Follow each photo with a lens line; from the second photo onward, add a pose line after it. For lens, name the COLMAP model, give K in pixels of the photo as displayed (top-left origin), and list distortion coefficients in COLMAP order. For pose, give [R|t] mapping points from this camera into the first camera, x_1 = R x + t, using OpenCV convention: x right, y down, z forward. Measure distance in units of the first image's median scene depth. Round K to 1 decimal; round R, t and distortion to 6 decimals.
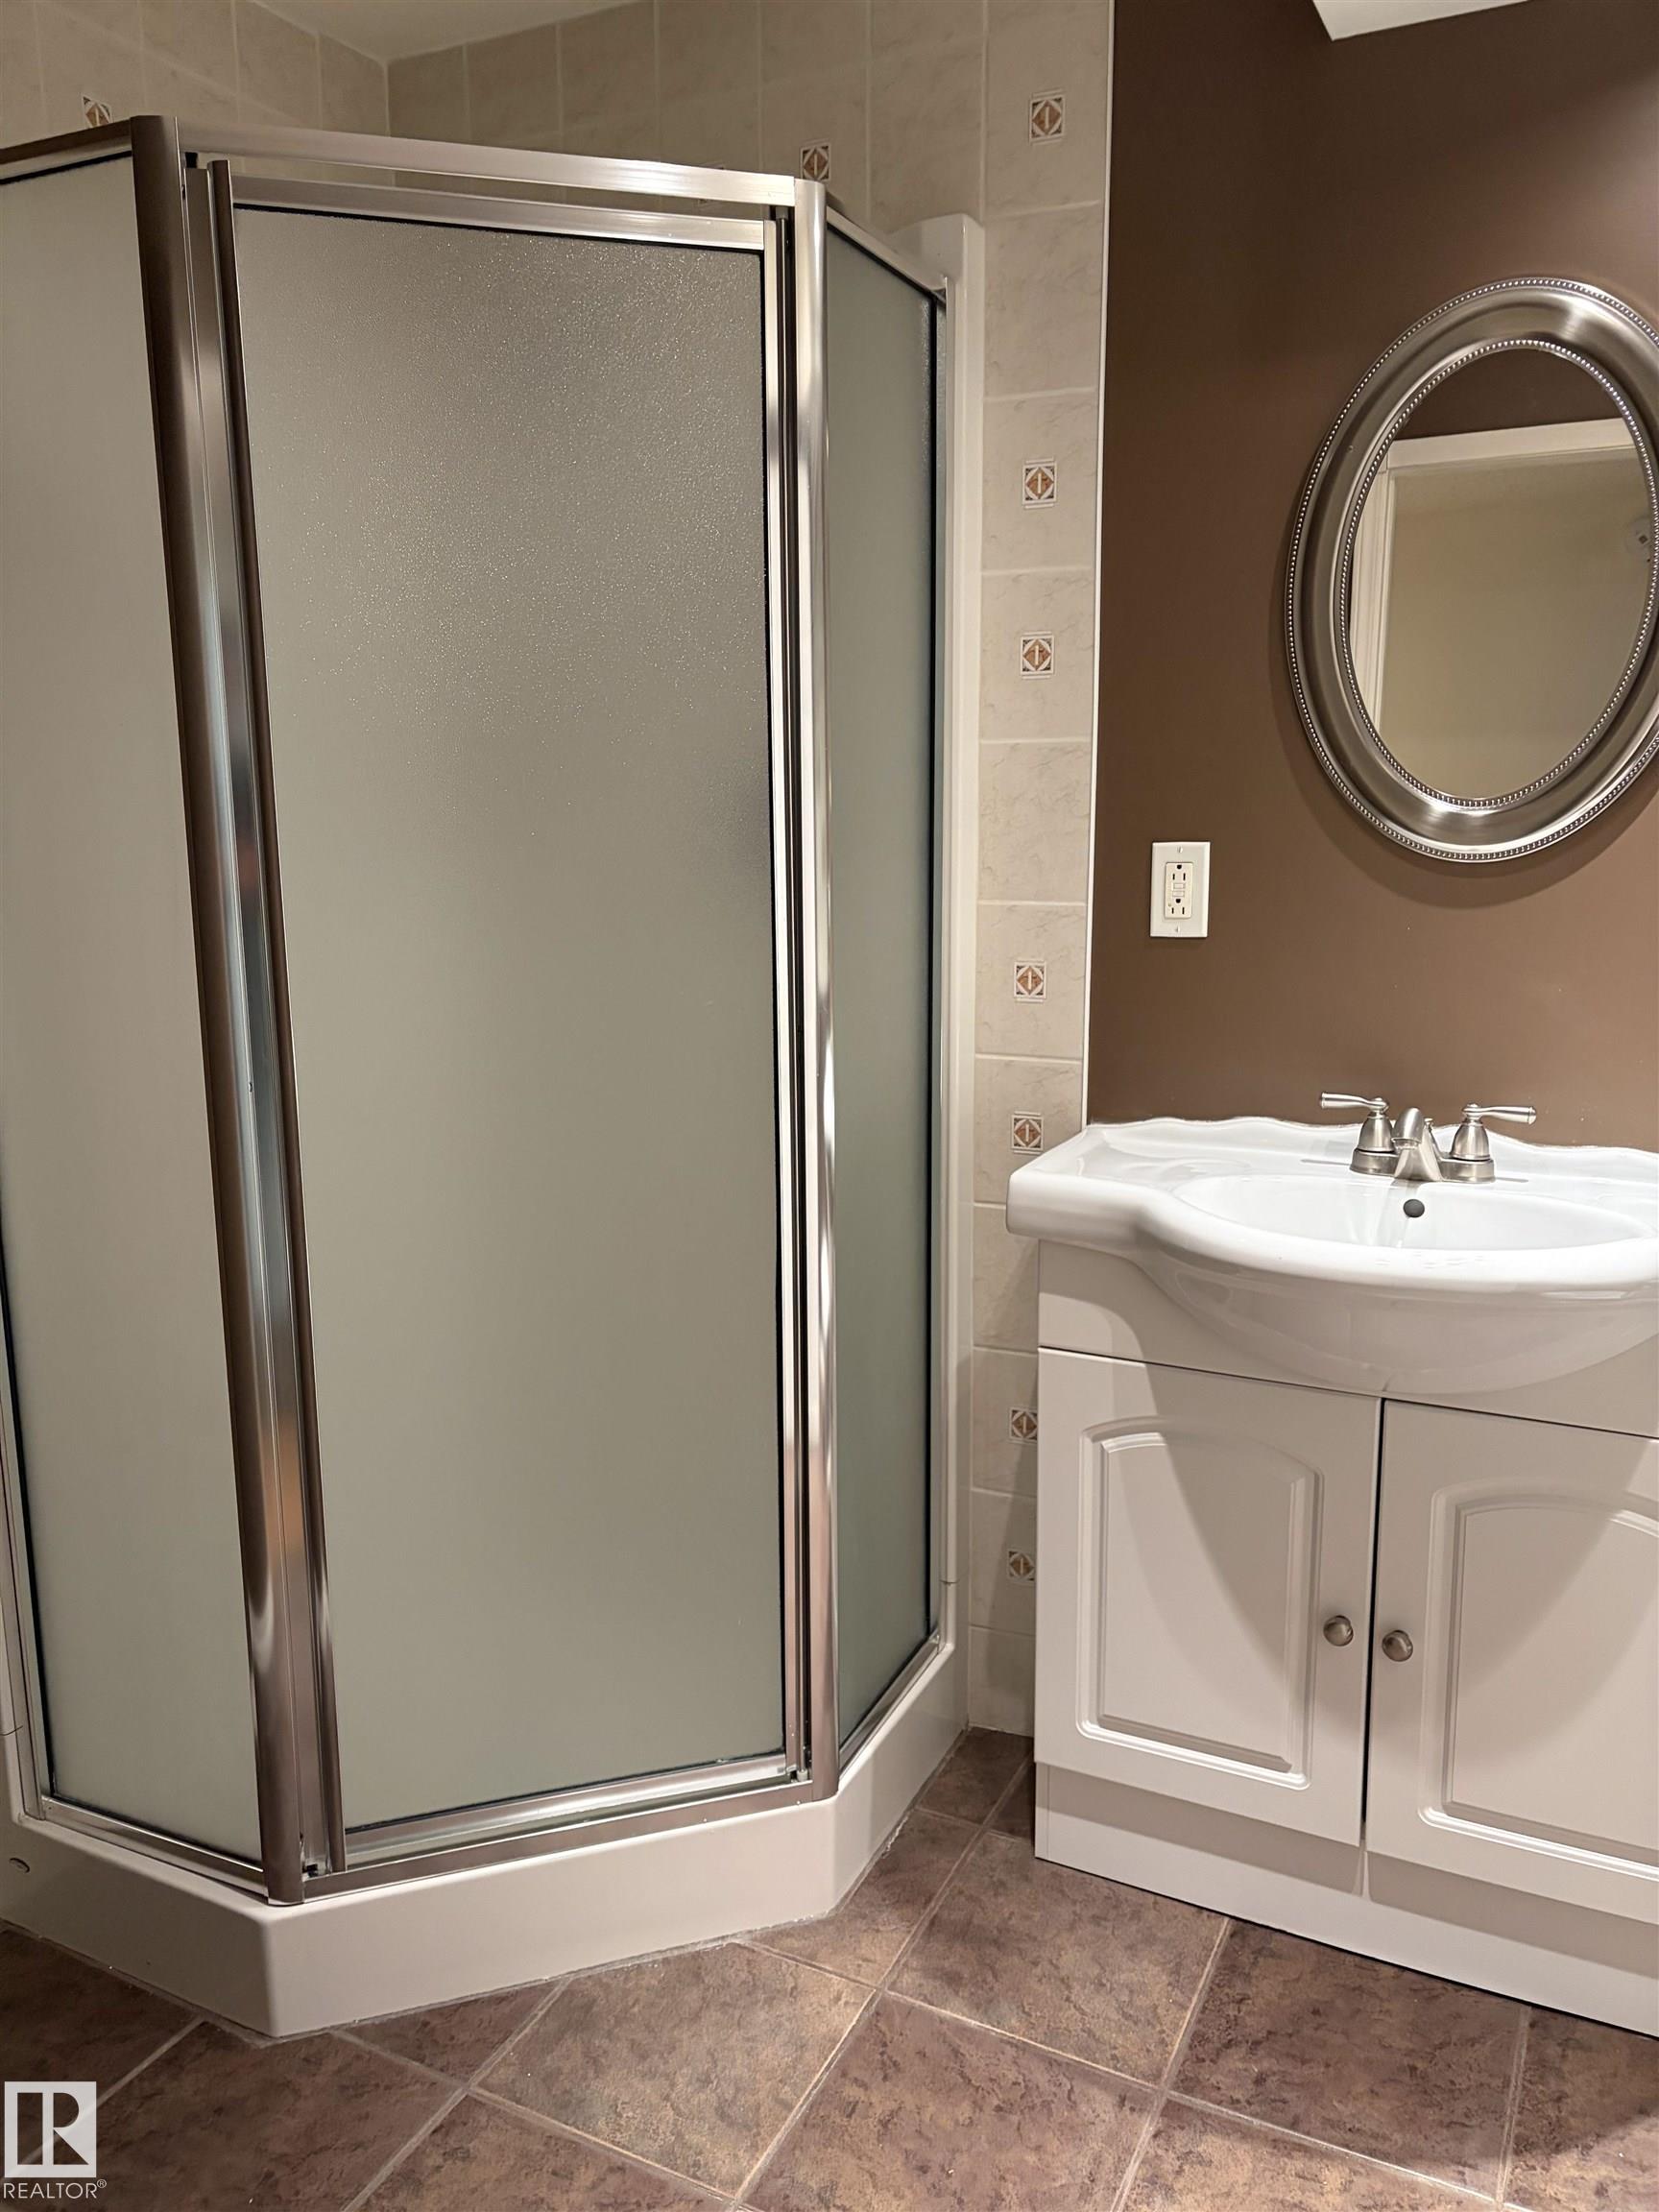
lens RADIAL K [[1664.4, 0, 824.2], [0, 1664.4, 1101.7], [0, 0, 1]] dist [0.050386, -0.045194]
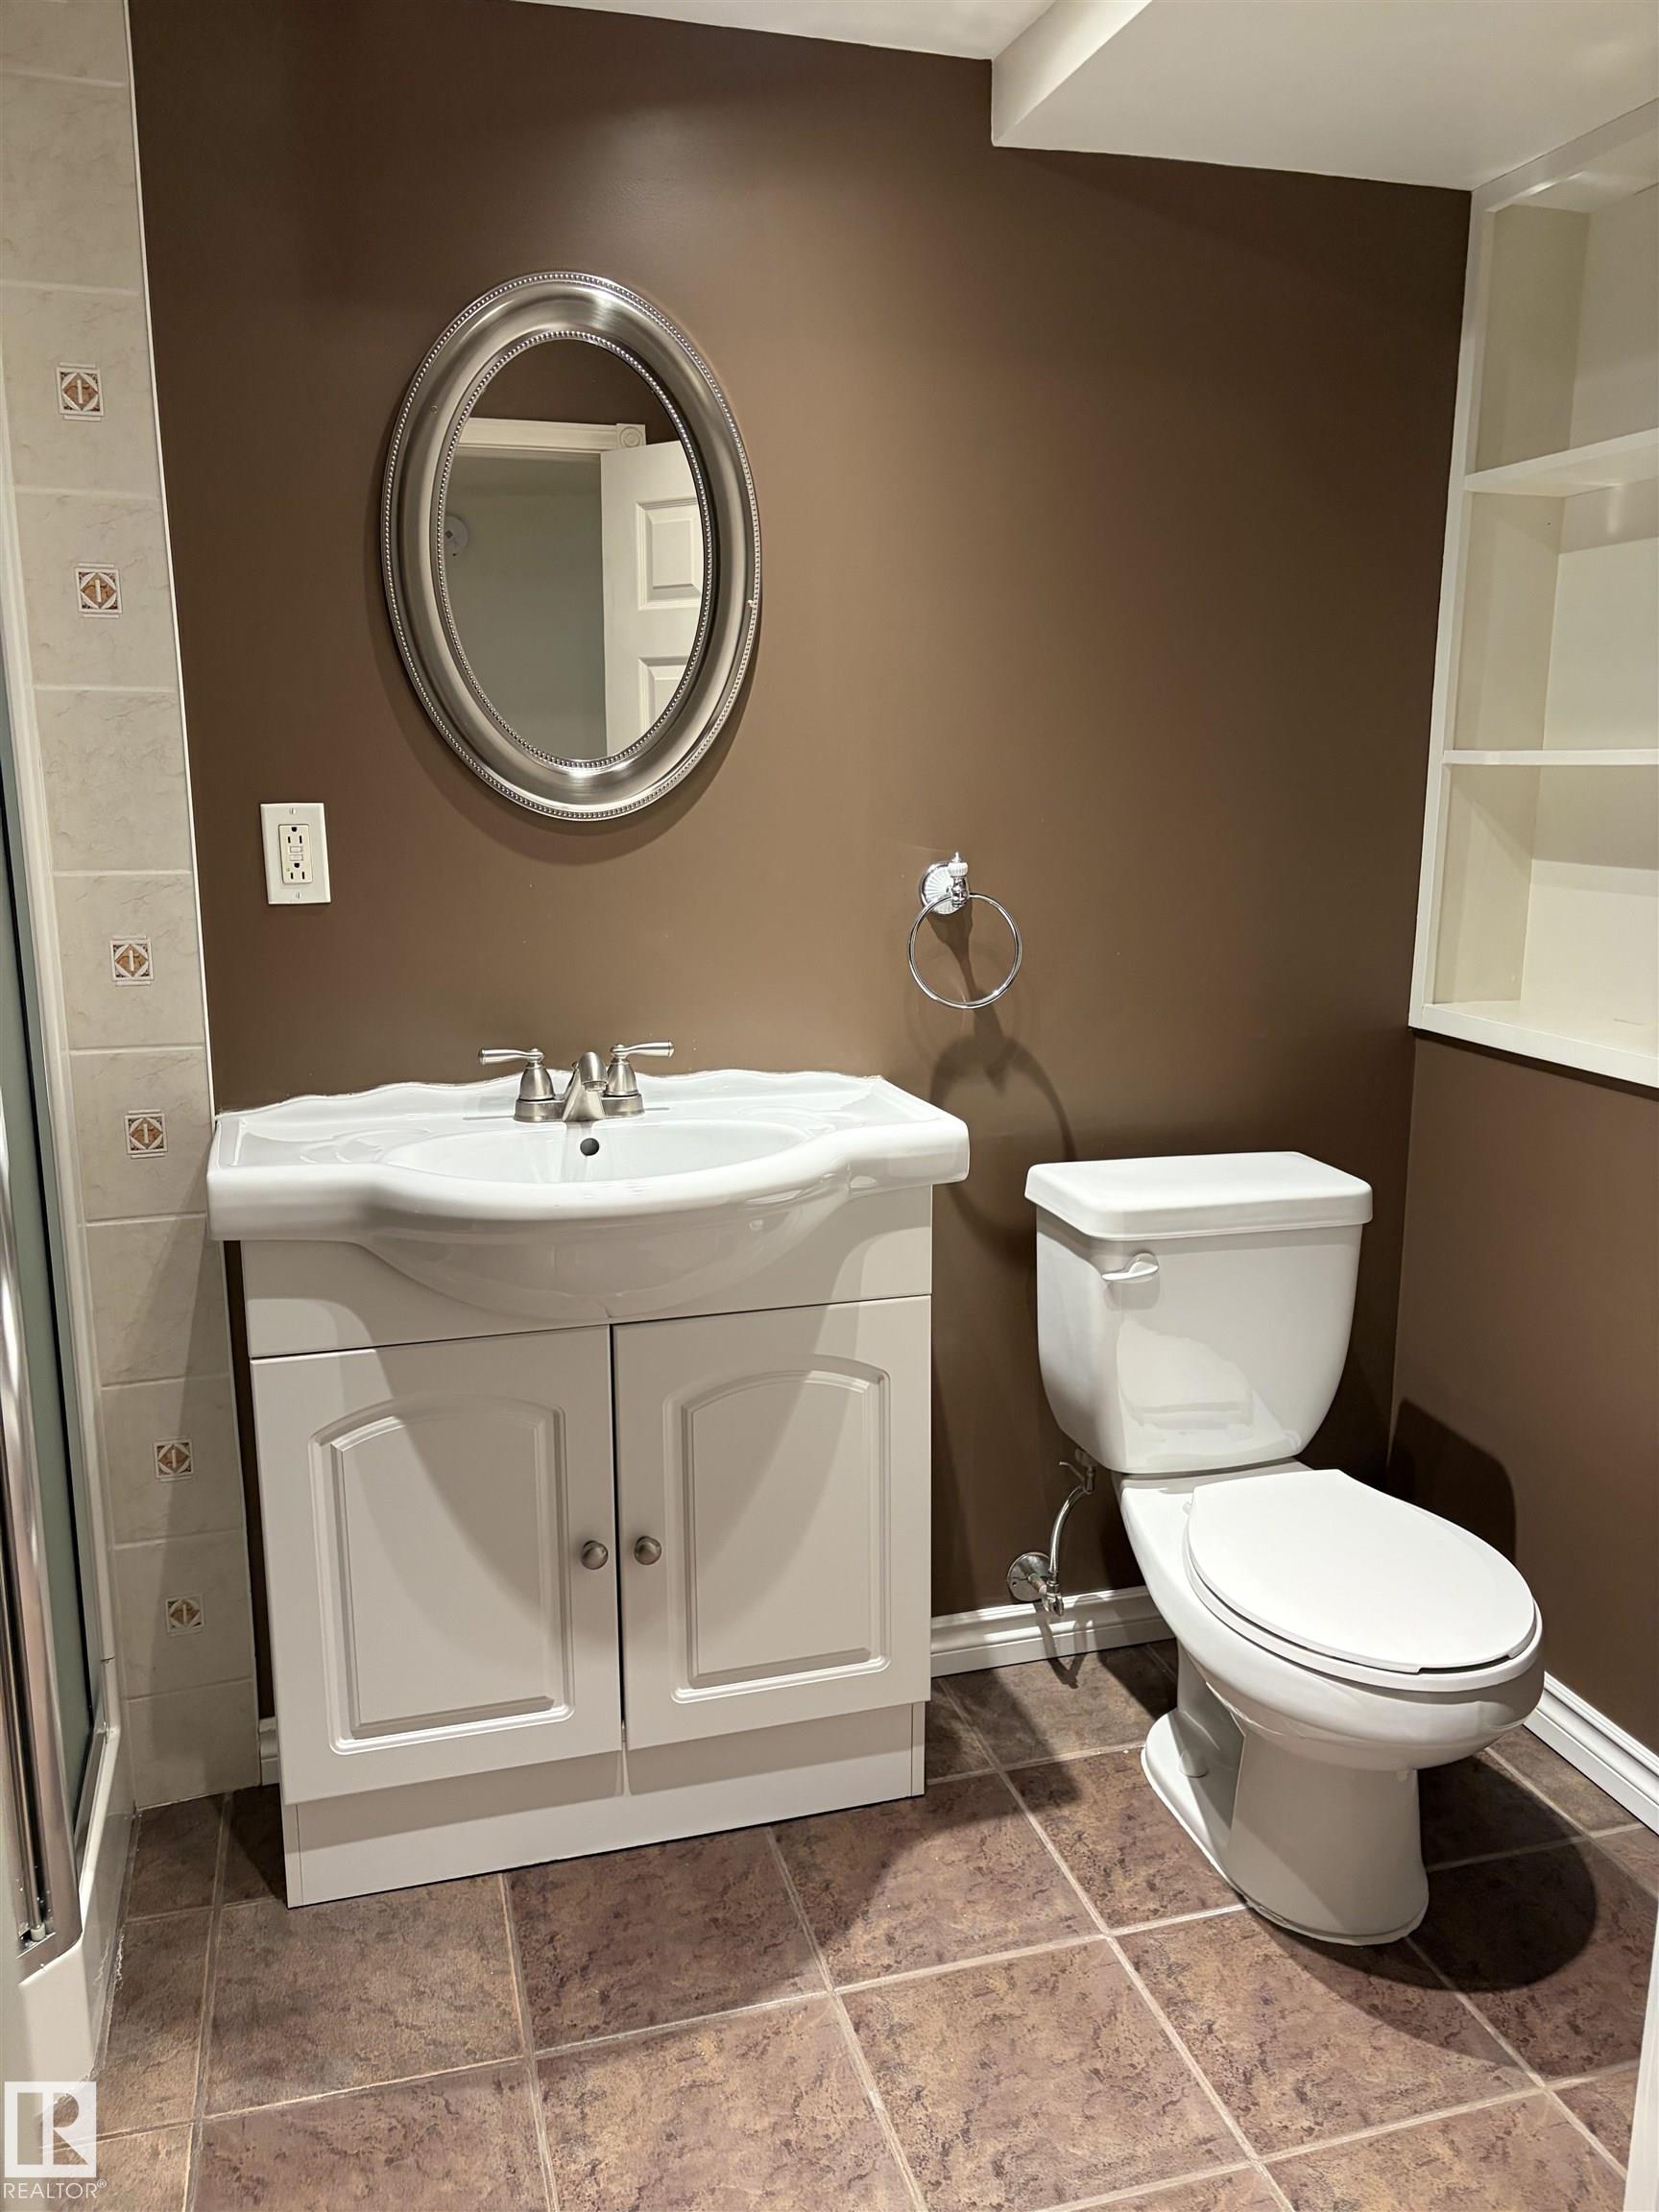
lens RADIAL K [[1664.4, 0, 826.3], [0, 1664.4, 1101.1], [0, 0, 1]] dist [0.050386, -0.045194]
pose [[0.741006, -0.125297, 0.659705, -0.228796], [0.116862, 0.991508, 0.057053, -0.007894], [-0.661252, 0.034818, 0.749356, 0.106139]]
